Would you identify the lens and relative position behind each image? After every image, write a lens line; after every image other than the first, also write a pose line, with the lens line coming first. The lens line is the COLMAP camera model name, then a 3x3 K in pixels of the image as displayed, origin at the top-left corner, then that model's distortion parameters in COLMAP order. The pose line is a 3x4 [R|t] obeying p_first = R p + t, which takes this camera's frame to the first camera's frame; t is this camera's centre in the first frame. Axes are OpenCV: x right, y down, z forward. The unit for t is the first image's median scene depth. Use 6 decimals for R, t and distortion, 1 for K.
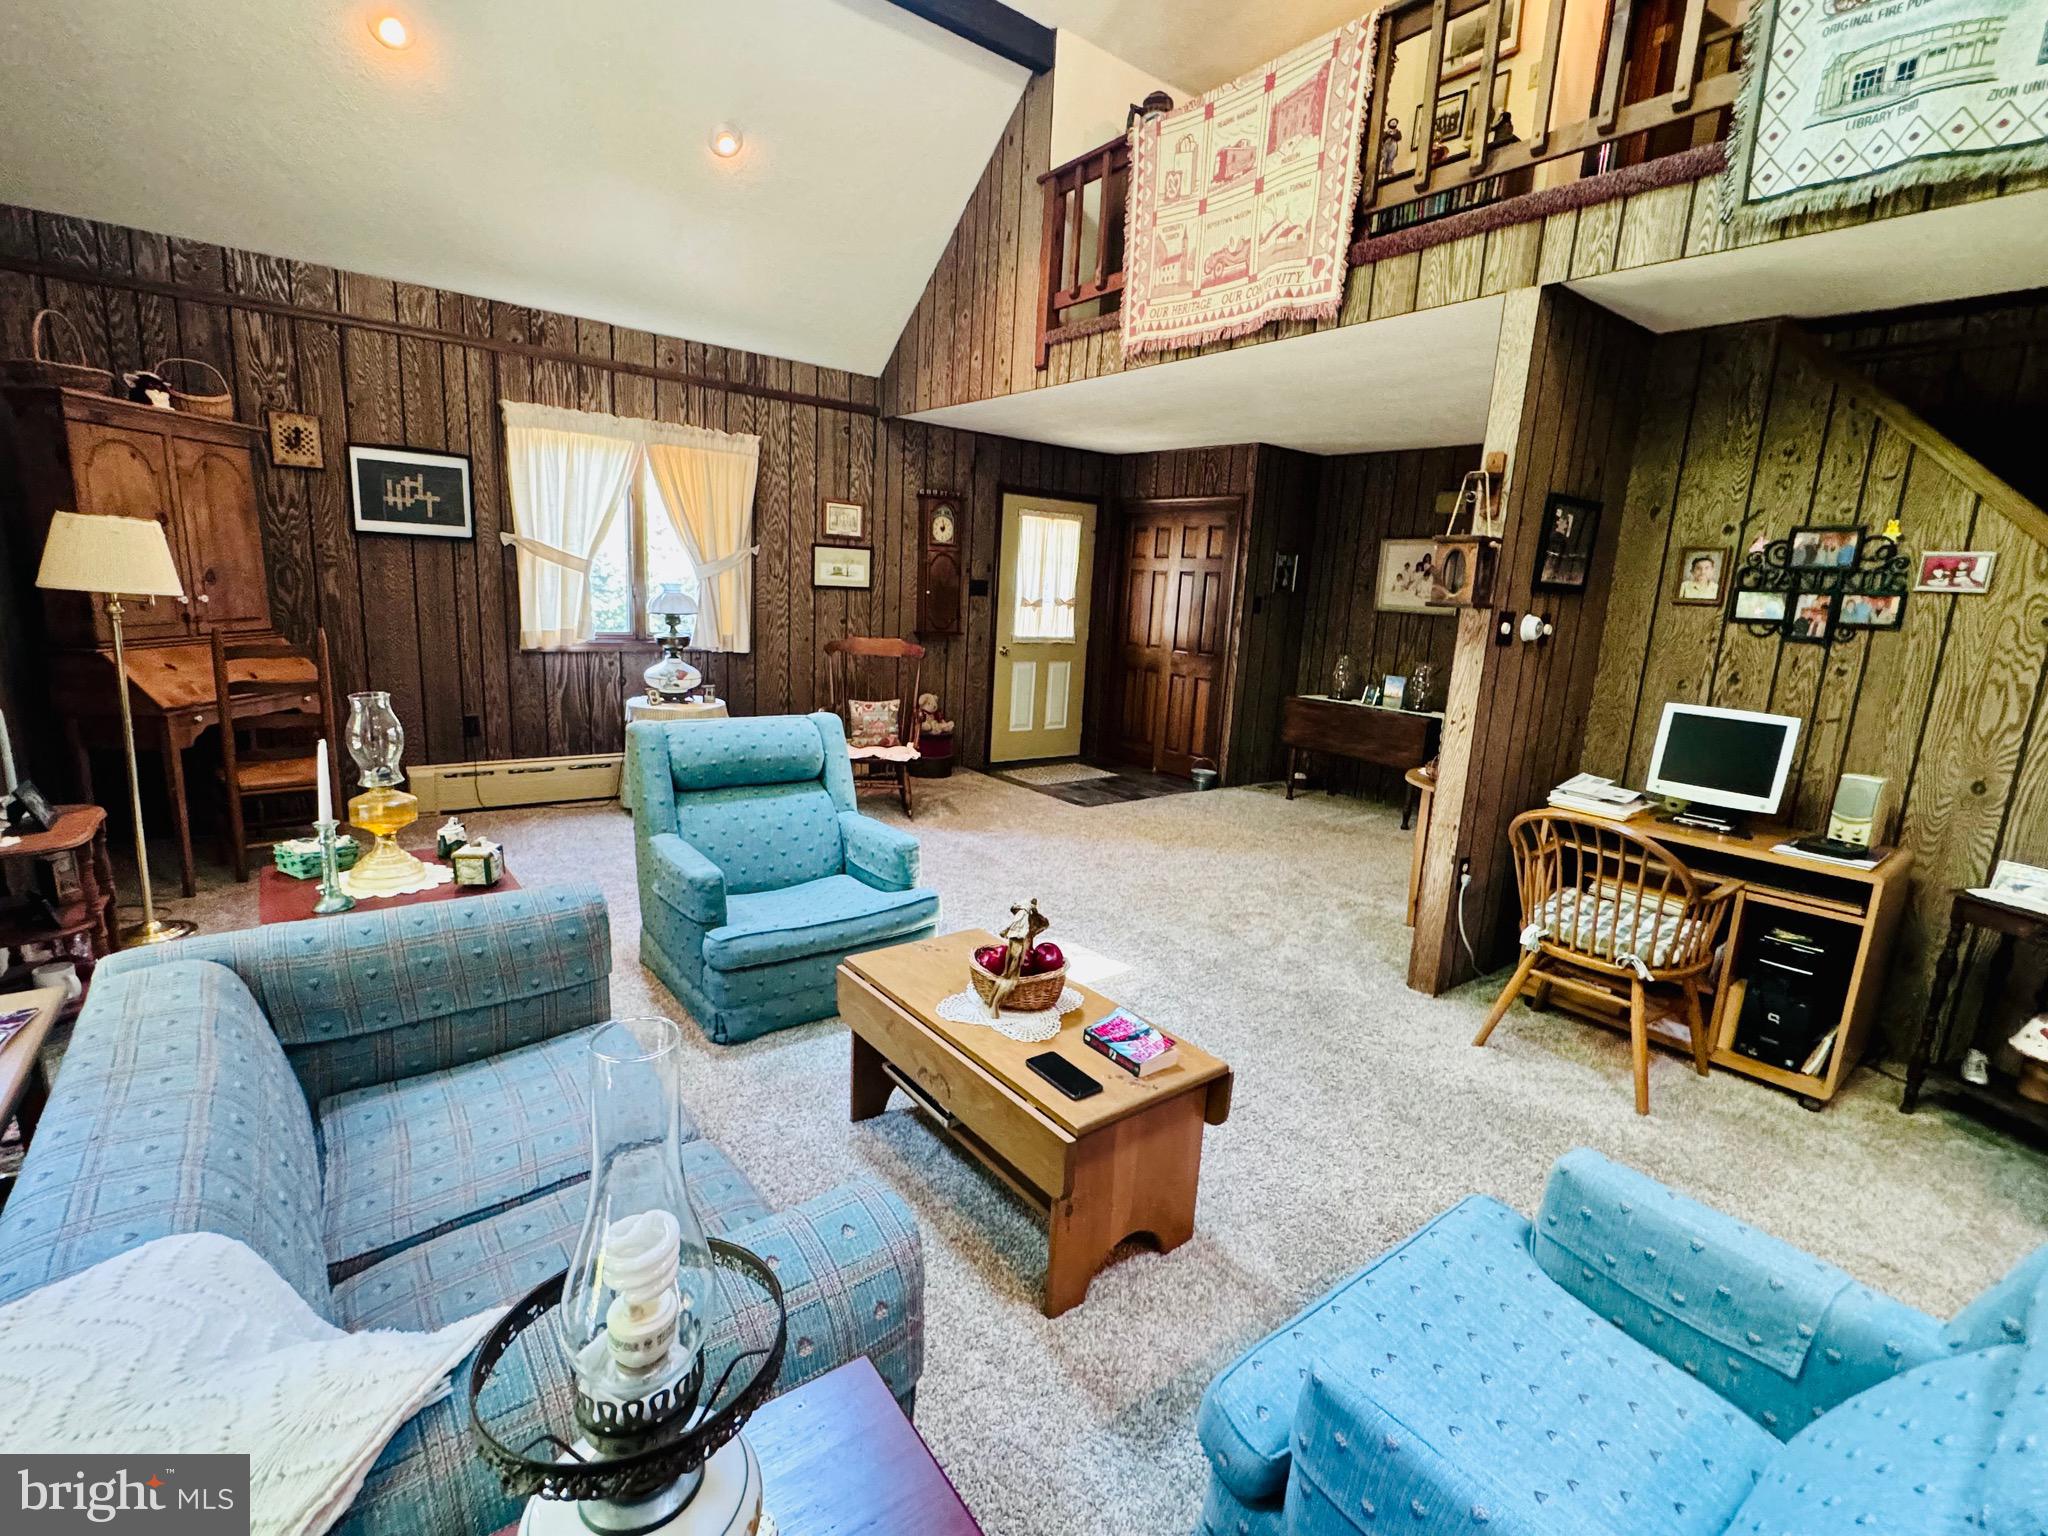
lens RADIAL K [[944.2, 0, 1024.9], [0, 944.2, 763.8], [0, 0, 1]] dist [-0.000117, -0.000429]
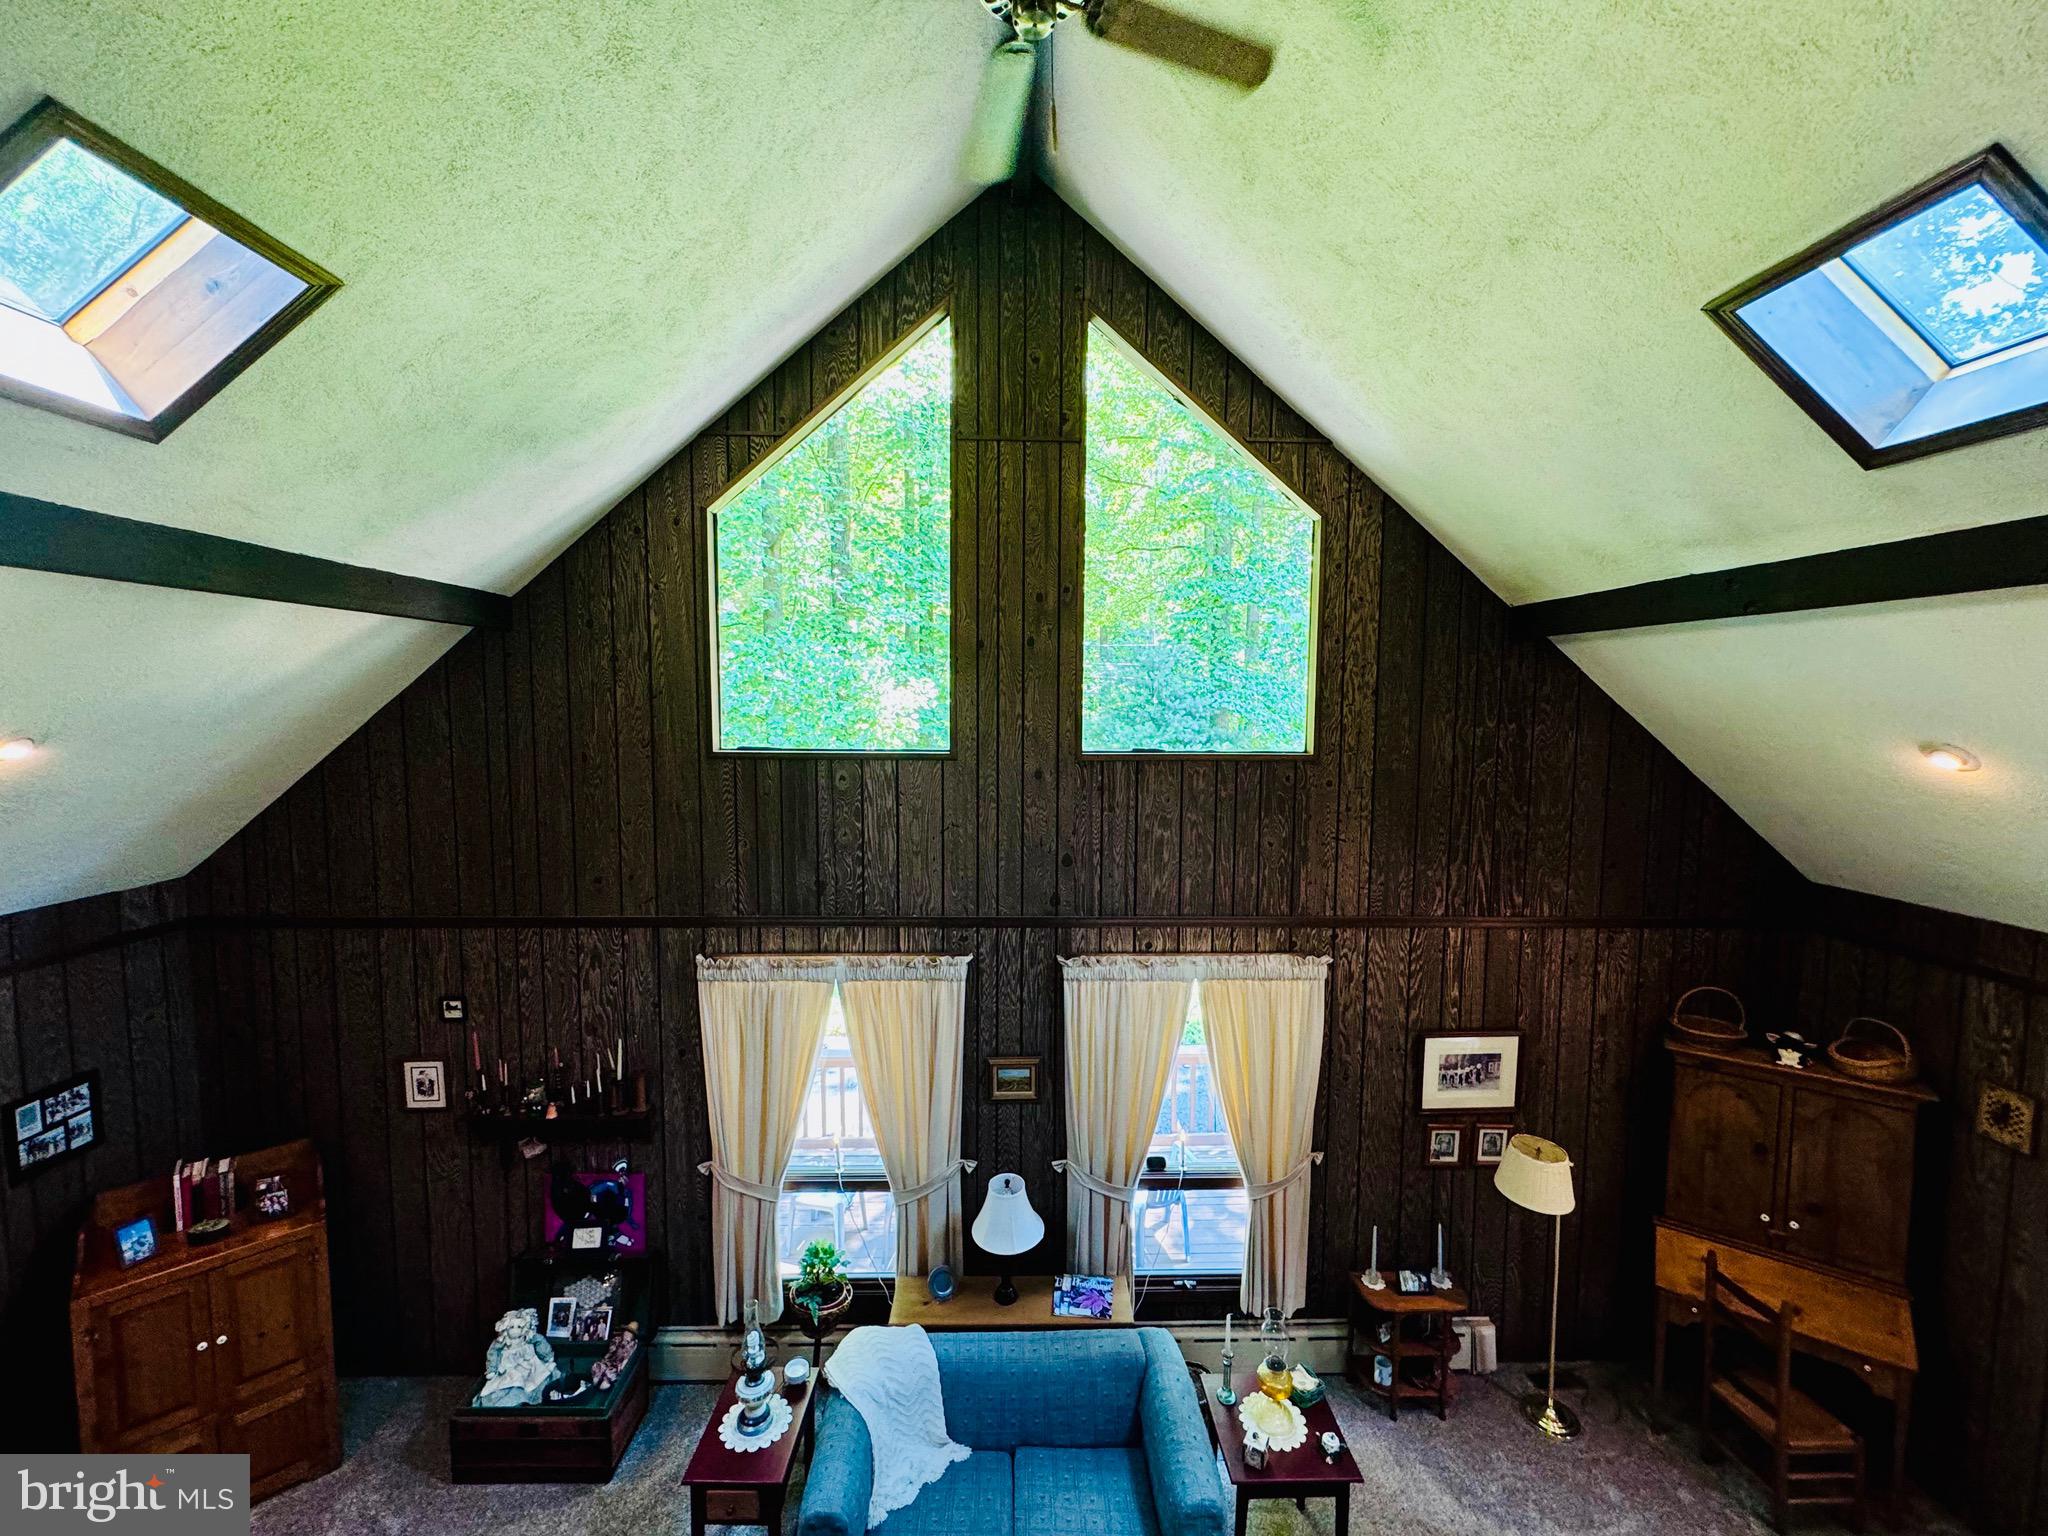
lens RADIAL K [[809.8, 0, 1023.8], [0, 809.8, 758.4], [0, 0, 1]] dist [-0.000654, -0.000051]
pose [[-0.590629, -0.001418, -0.806942, 0.313405], [-0.192162, 0.971478, 0.138943, -0.471848], [0.783729, 0.237127, -0.574056, 0.494689]]
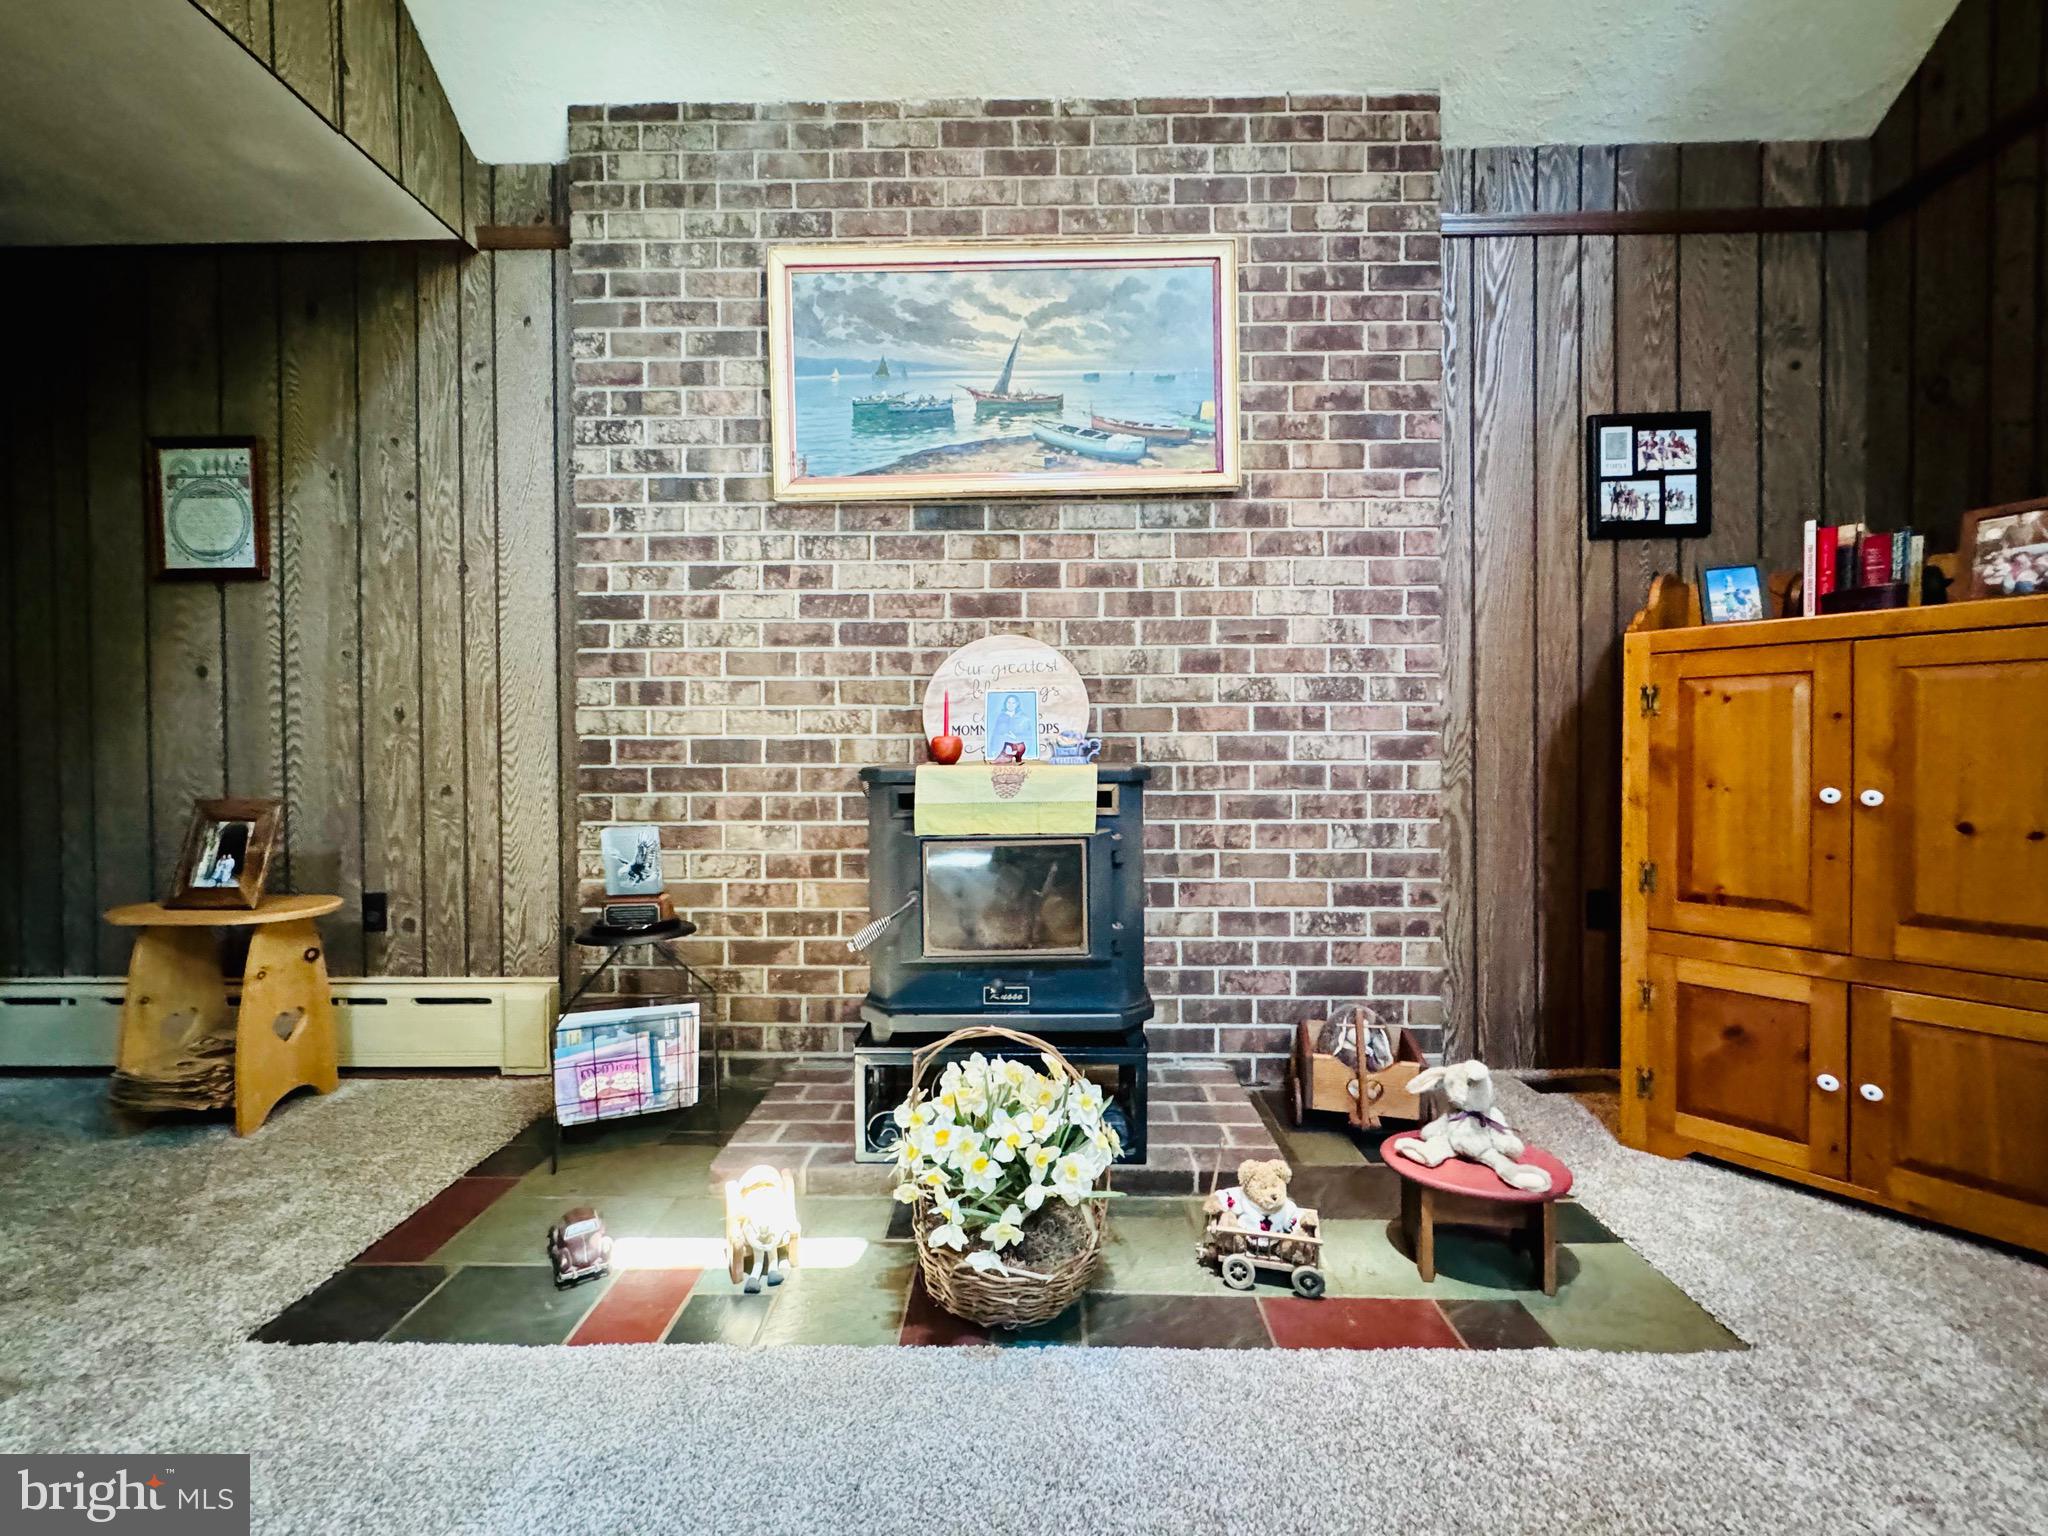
lens RADIAL K [[821.2, 0, 1030.1], [0, 821.2, 759.0], [0, 0, 1]] dist [-0.000204, 0.000428]
pose [[-0.783436, -0.058765, 0.618688, 0.230094], [0.083115, 0.976669, 0.198014, 0.066018], [-0.615890, 0.206554, -0.760273, 0.161899]]
